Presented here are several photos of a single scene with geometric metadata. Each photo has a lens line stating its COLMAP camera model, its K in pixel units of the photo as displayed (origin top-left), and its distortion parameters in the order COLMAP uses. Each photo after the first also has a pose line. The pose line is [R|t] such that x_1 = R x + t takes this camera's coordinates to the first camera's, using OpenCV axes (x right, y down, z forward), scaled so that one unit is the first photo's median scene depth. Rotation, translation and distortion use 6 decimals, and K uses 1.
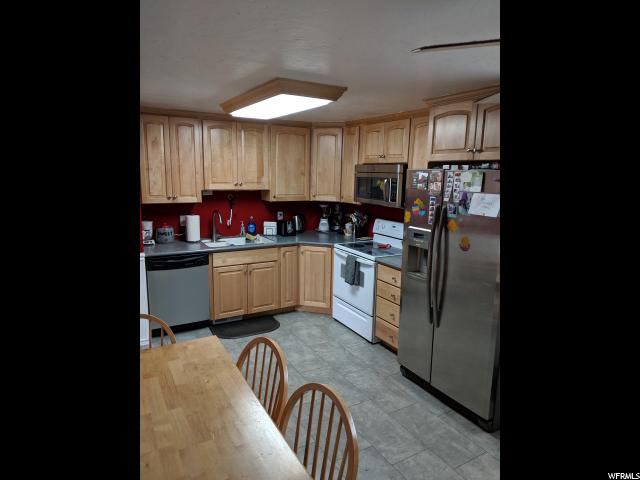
lens RADIAL K [[386.5, 0, 325.7], [0, 386.5, 238.1], [0, 0, 1]] dist [0.004339, -0.001320]
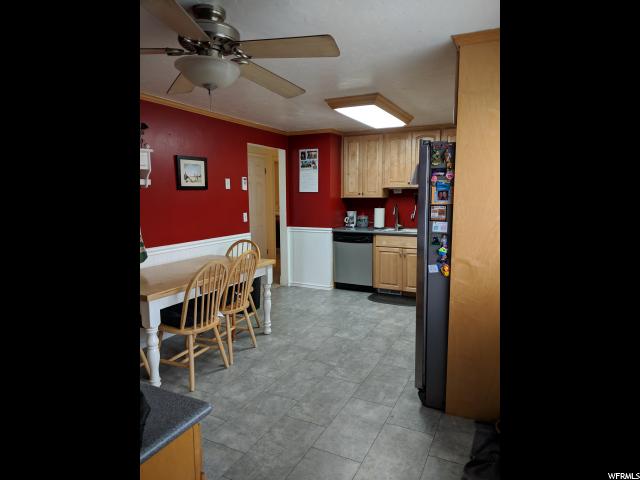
lens RADIAL K [[386.5, 0, 319.6], [0, 386.5, 244.7], [0, 0, 1]] dist [0.004339, -0.001320]
pose [[0.539870, 0.086413, -0.837301, 0.748177], [-0.132274, 0.991067, 0.016996, 0.079153], [0.831291, 0.101578, 0.546478, 0.138676]]
